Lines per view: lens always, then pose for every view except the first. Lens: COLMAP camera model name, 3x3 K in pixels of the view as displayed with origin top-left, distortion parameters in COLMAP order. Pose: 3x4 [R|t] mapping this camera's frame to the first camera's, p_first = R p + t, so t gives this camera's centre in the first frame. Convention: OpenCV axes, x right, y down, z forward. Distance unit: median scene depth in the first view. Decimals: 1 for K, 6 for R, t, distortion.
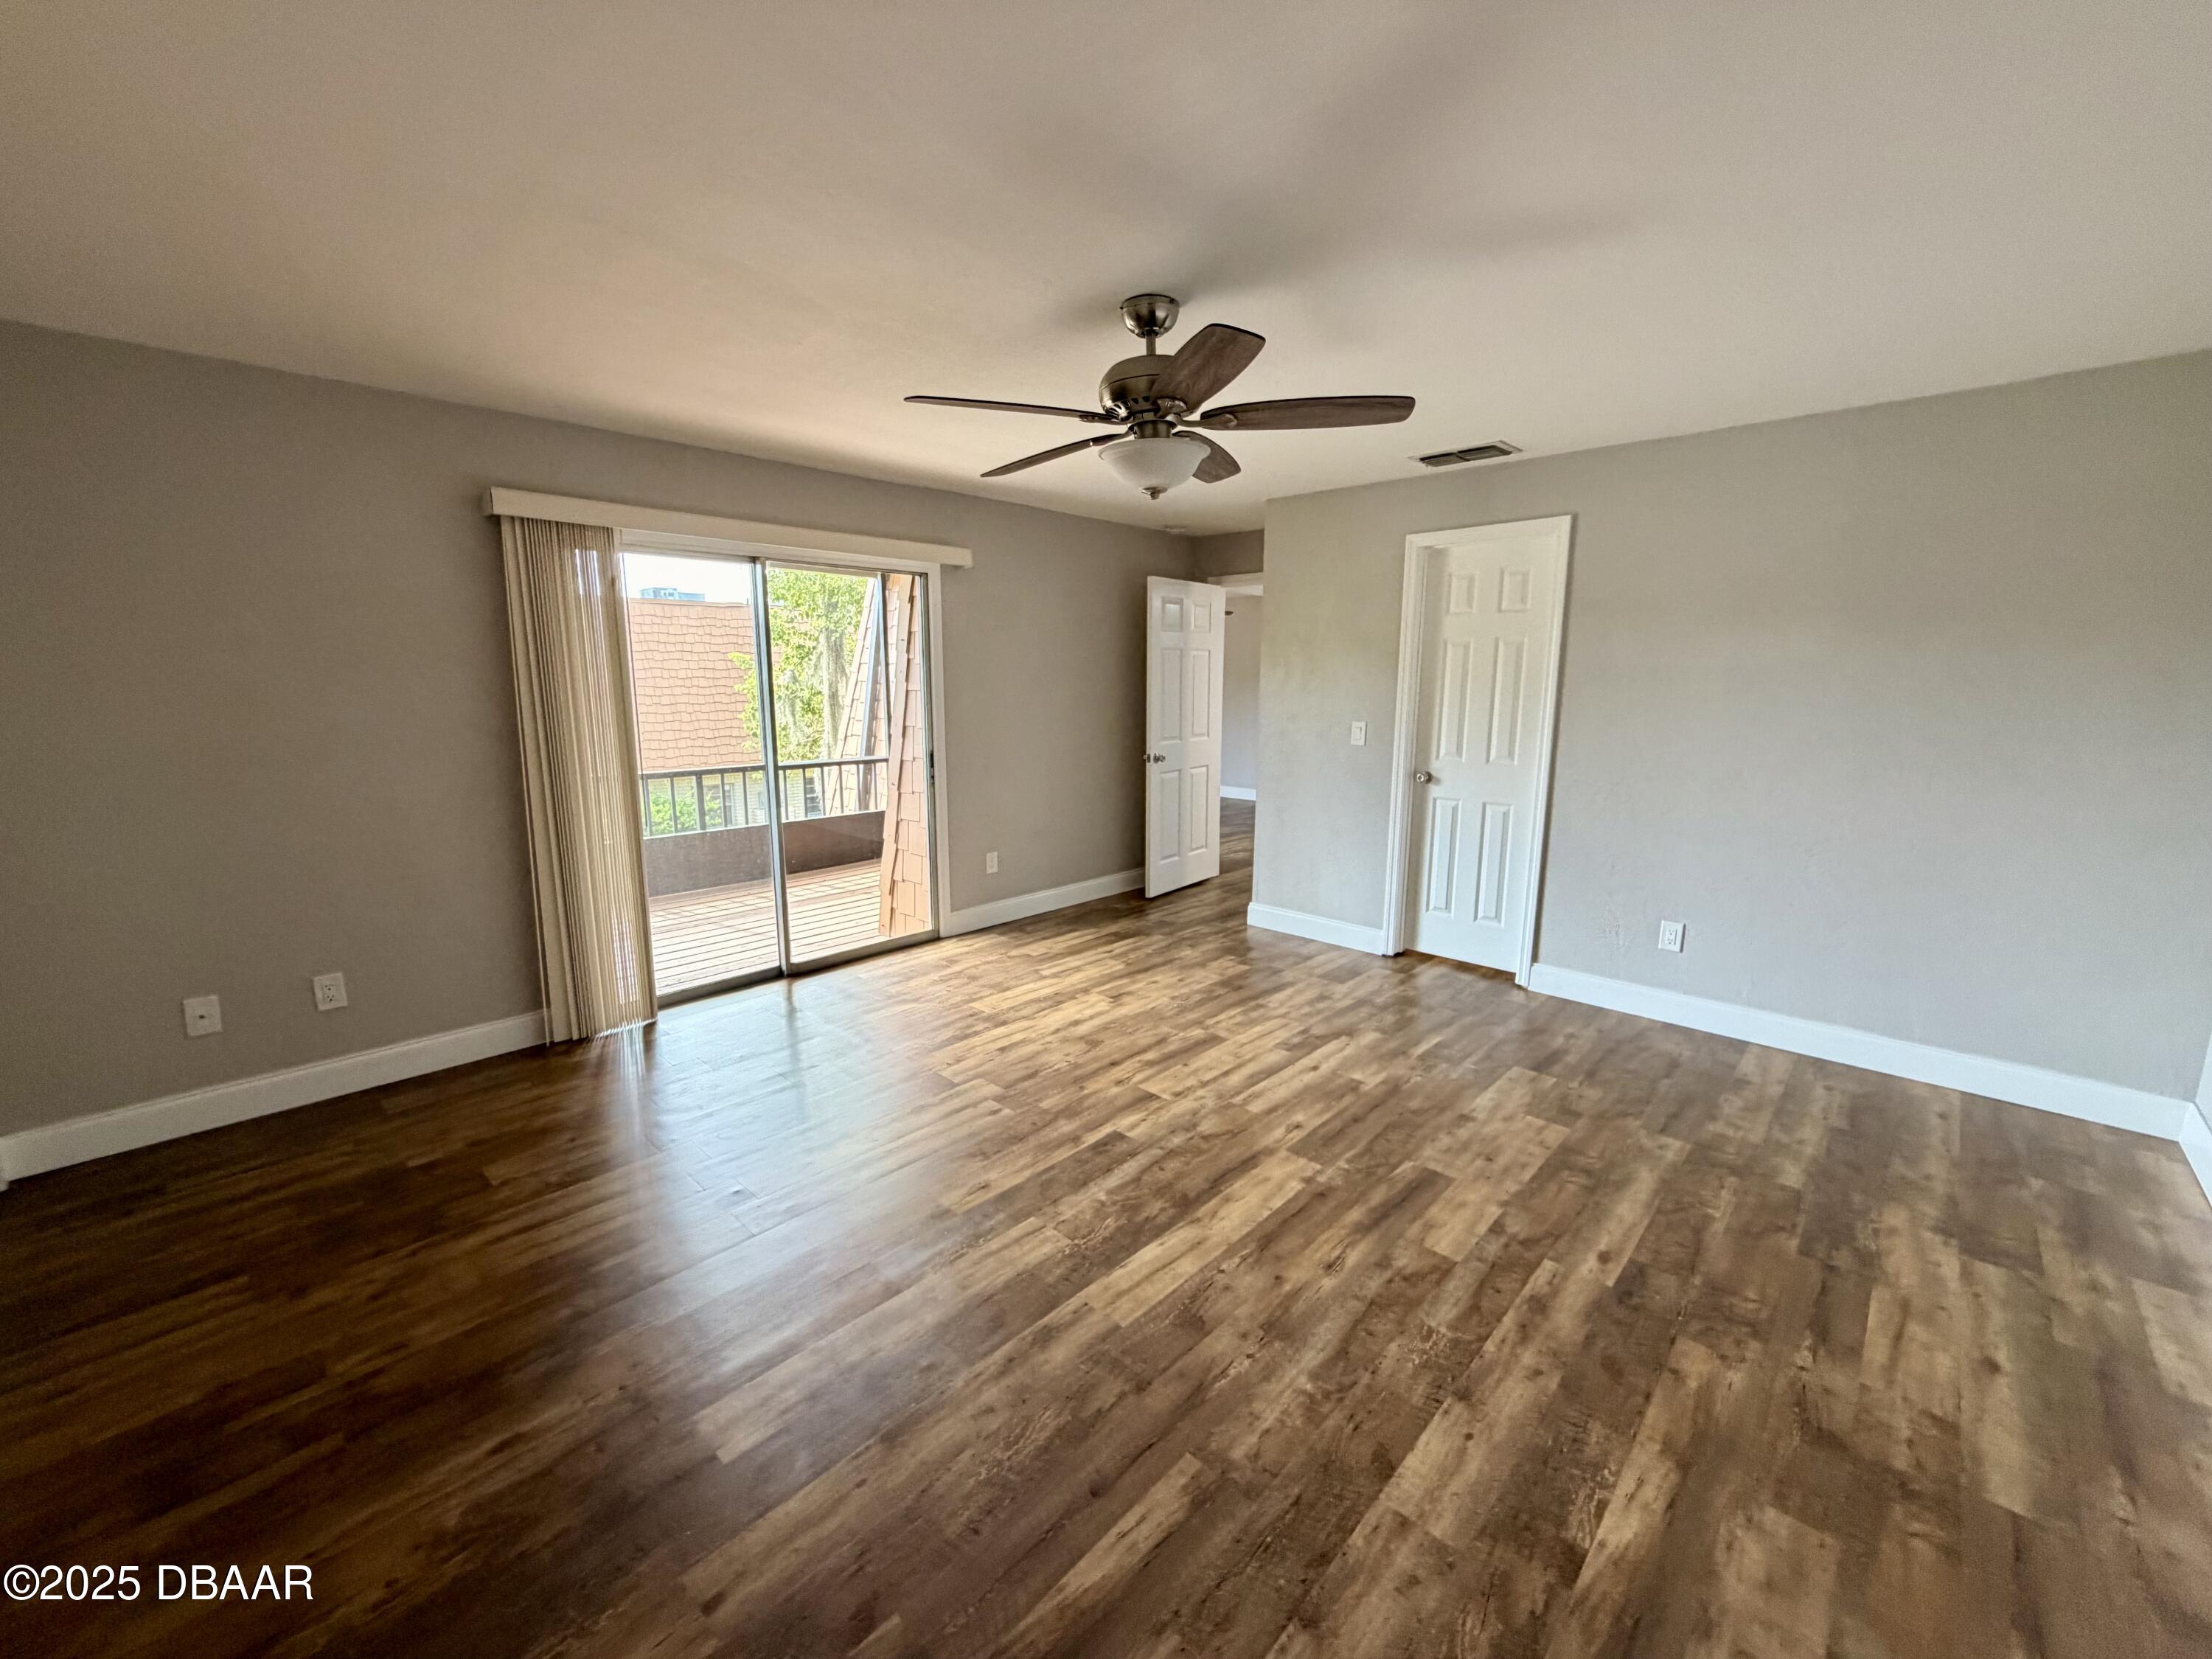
lens RADIAL K [[881.5, 0, 1100.9], [0, 881.5, 830.5], [0, 0, 1]] dist [0.000038, 0.000050]
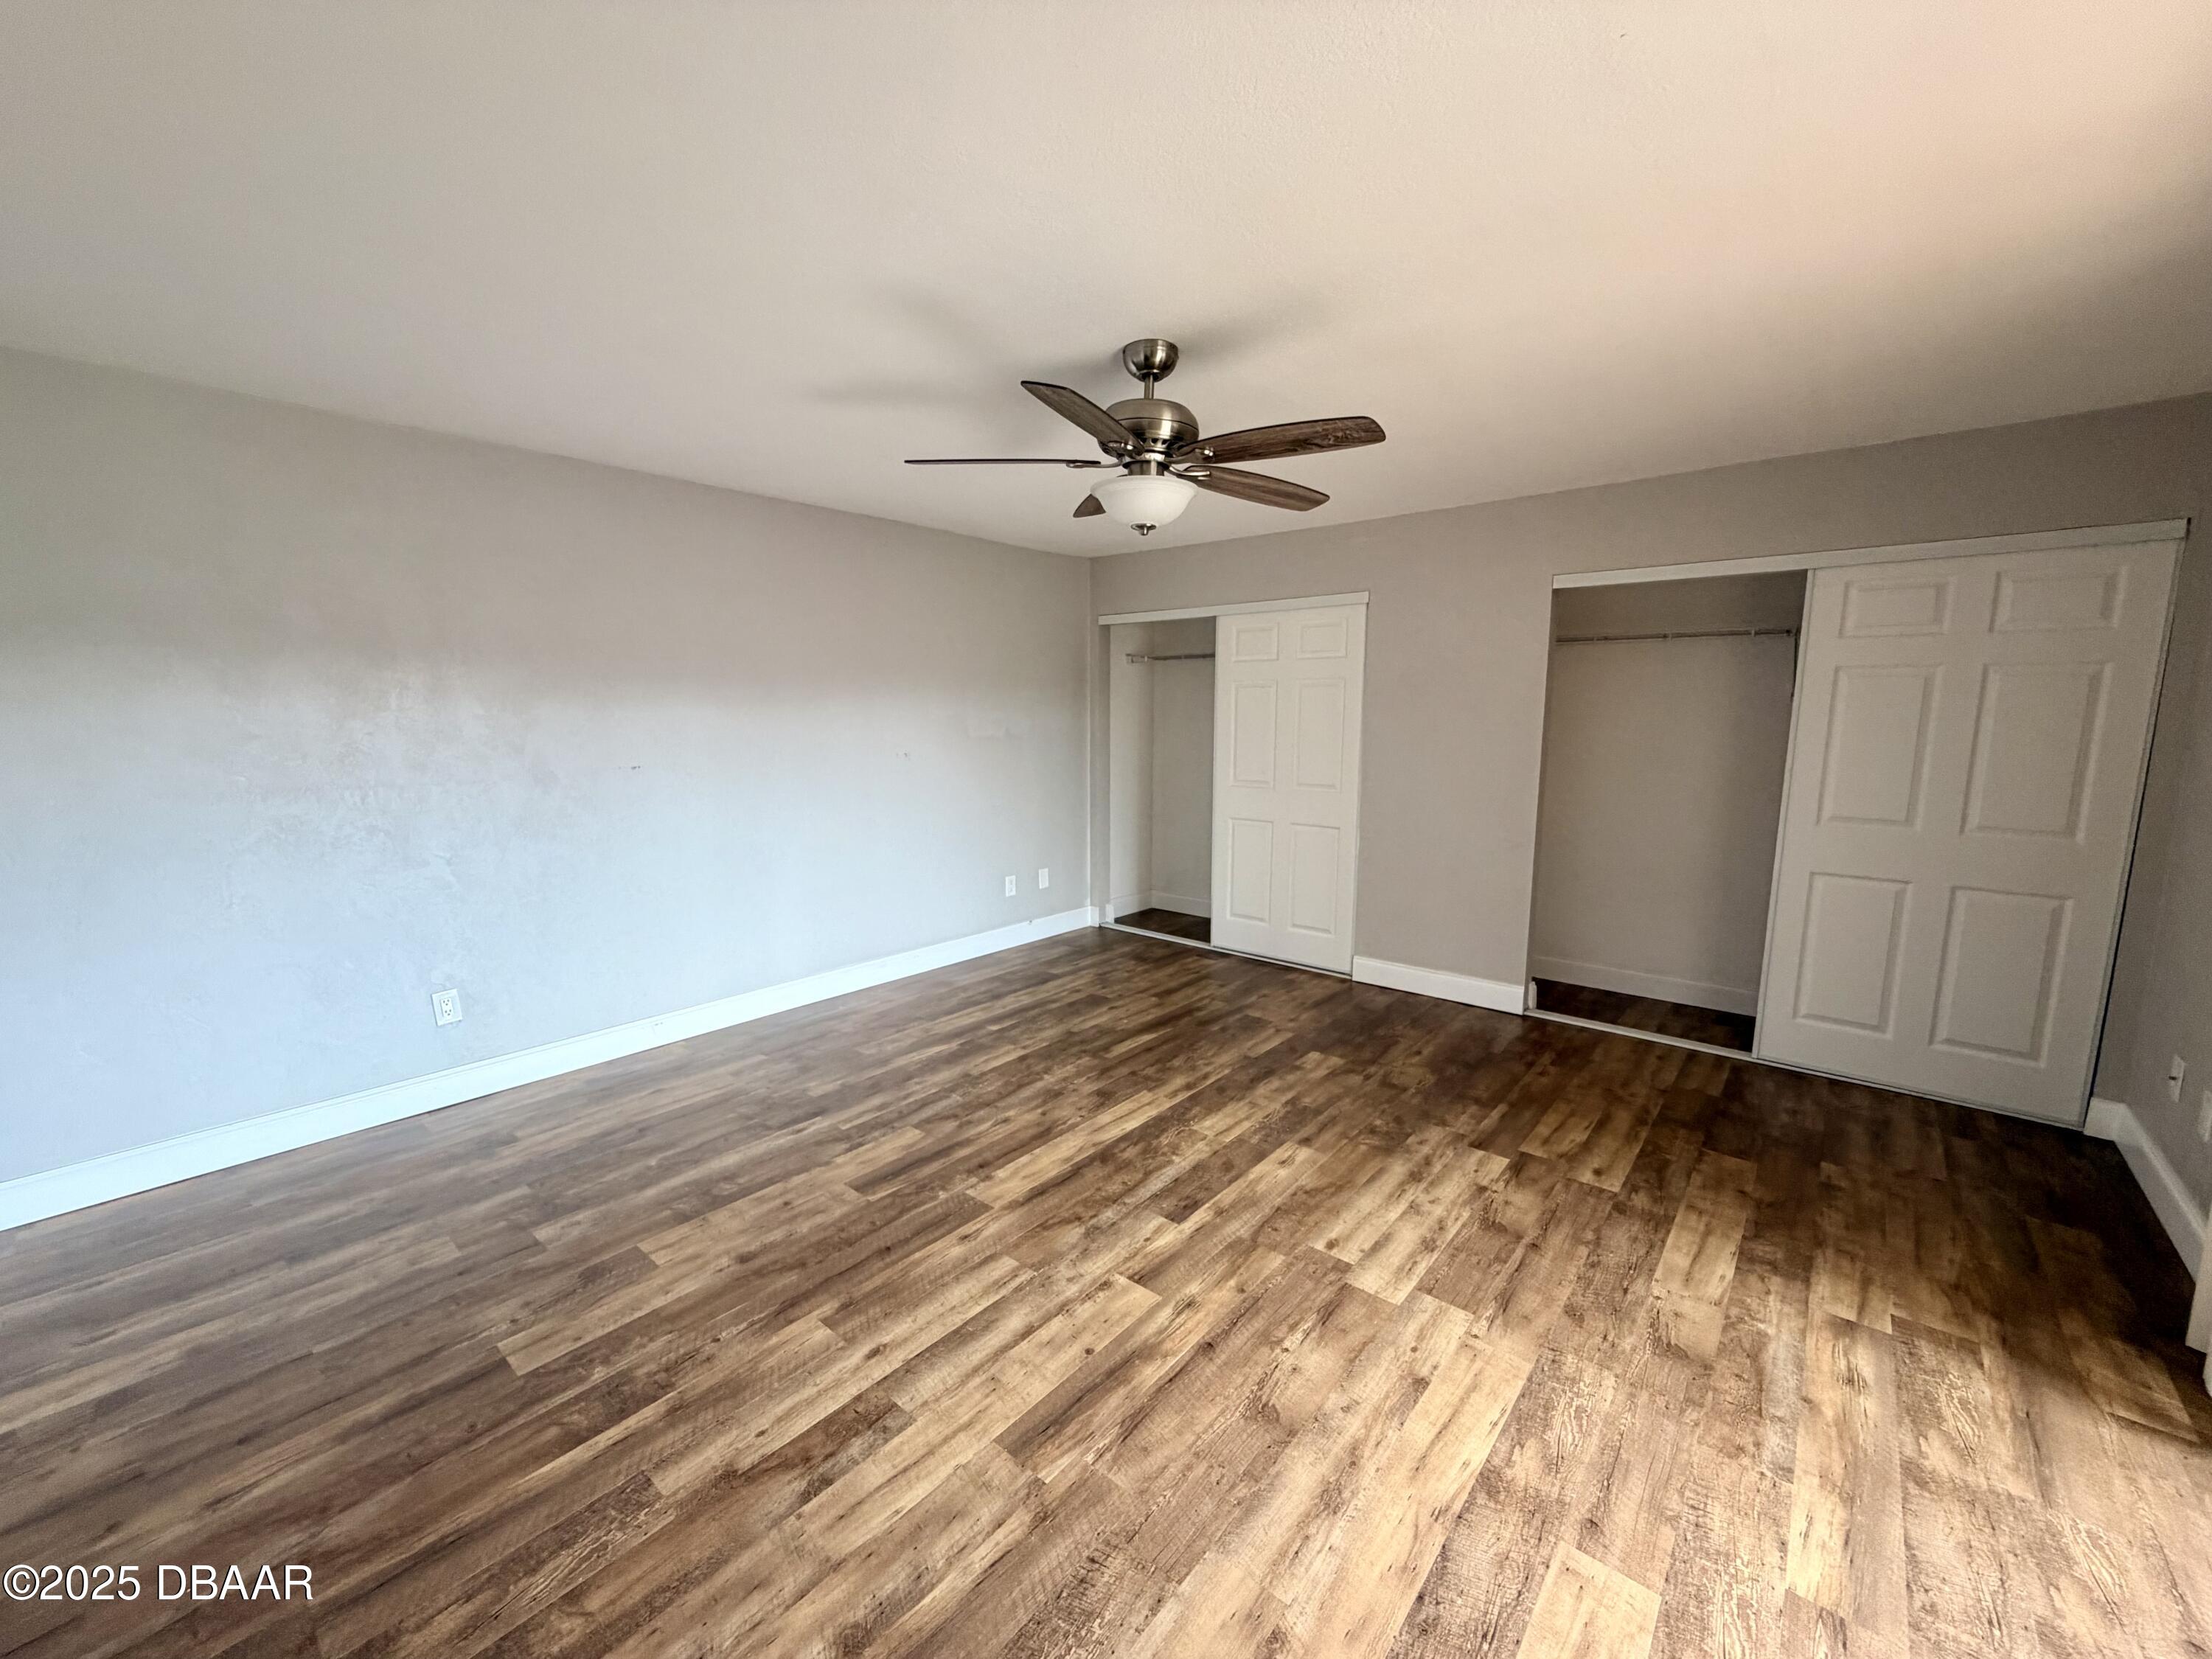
lens RADIAL K [[881.5, 0, 1100.9], [0, 881.5, 830.5], [0, 0, 1]] dist [0.000038, 0.000050]
pose [[-0.998580, 0.005908, -0.052942, 0.138391], [-0.010590, 0.951981, 0.305974, -0.299020], [0.052207, 0.306100, -0.950567, 1.719606]]
